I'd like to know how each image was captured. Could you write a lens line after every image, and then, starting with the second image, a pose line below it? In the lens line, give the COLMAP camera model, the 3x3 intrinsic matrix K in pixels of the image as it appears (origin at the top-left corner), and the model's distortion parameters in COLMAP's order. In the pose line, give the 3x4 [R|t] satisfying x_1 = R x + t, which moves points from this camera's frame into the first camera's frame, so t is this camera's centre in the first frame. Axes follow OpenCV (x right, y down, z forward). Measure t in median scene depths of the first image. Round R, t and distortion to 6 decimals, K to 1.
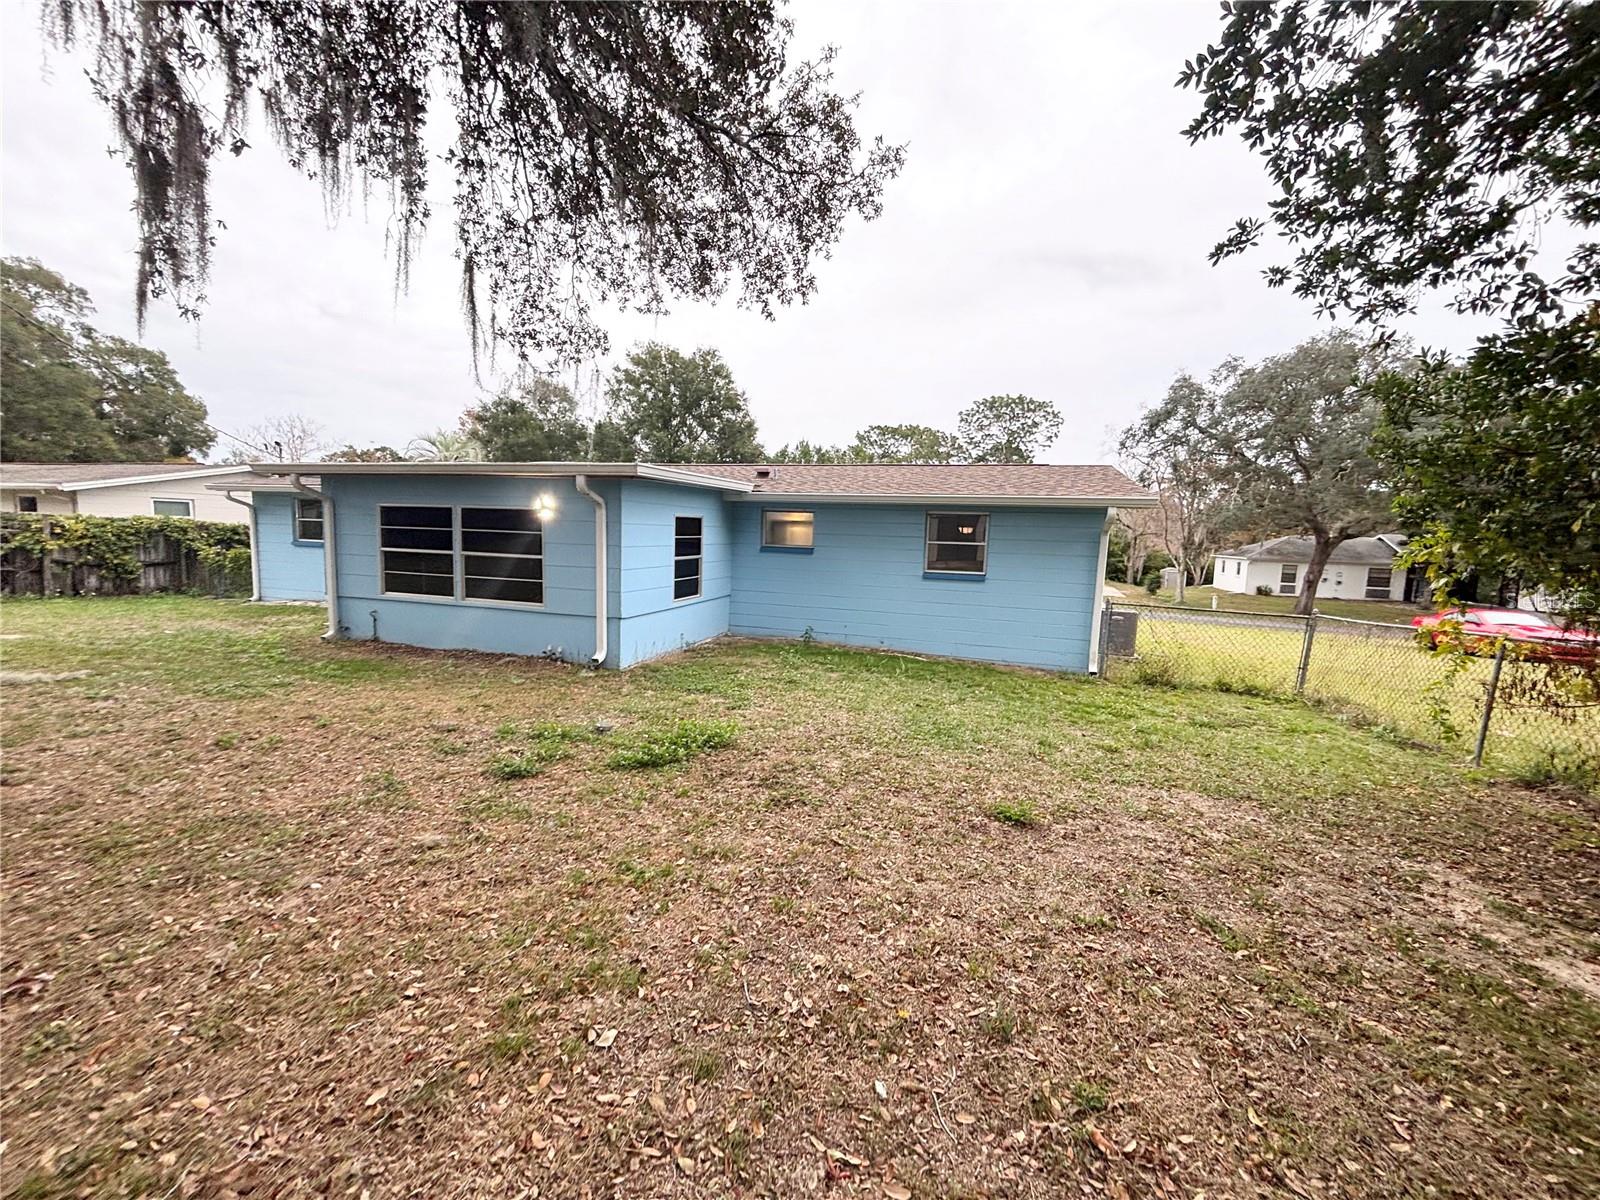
lens RADIAL K [[646.7, 0, 800.0], [0, 646.7, 600.0], [0, 0, 1]] dist [-0.000308, -0.000106]
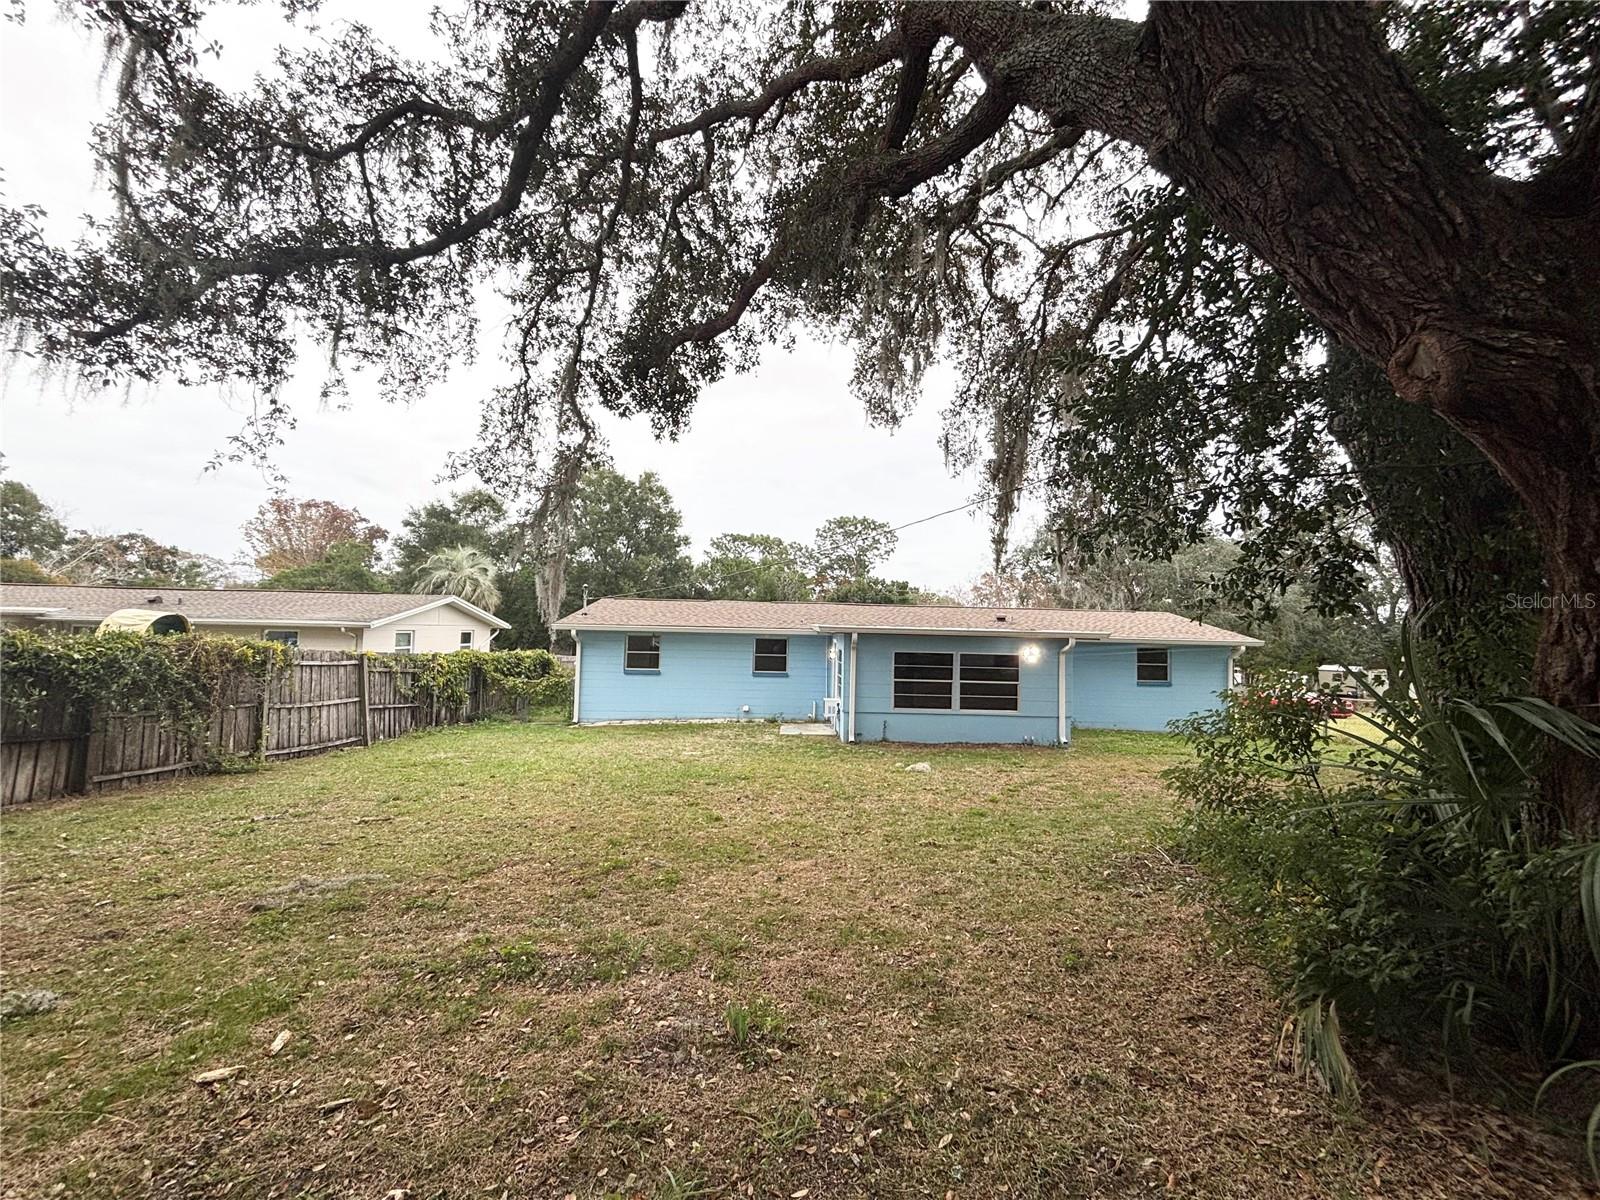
lens RADIAL K [[646.7, 0, 800.0], [0, 646.7, 600.0], [0, 0, 1]] dist [-0.000308, -0.000106]
pose [[0.941752, 0.005448, 0.336265, -1.373675], [0.042569, 0.989895, -0.135259, -0.069112], [-0.333604, 0.141695, 0.932004, -0.401129]]
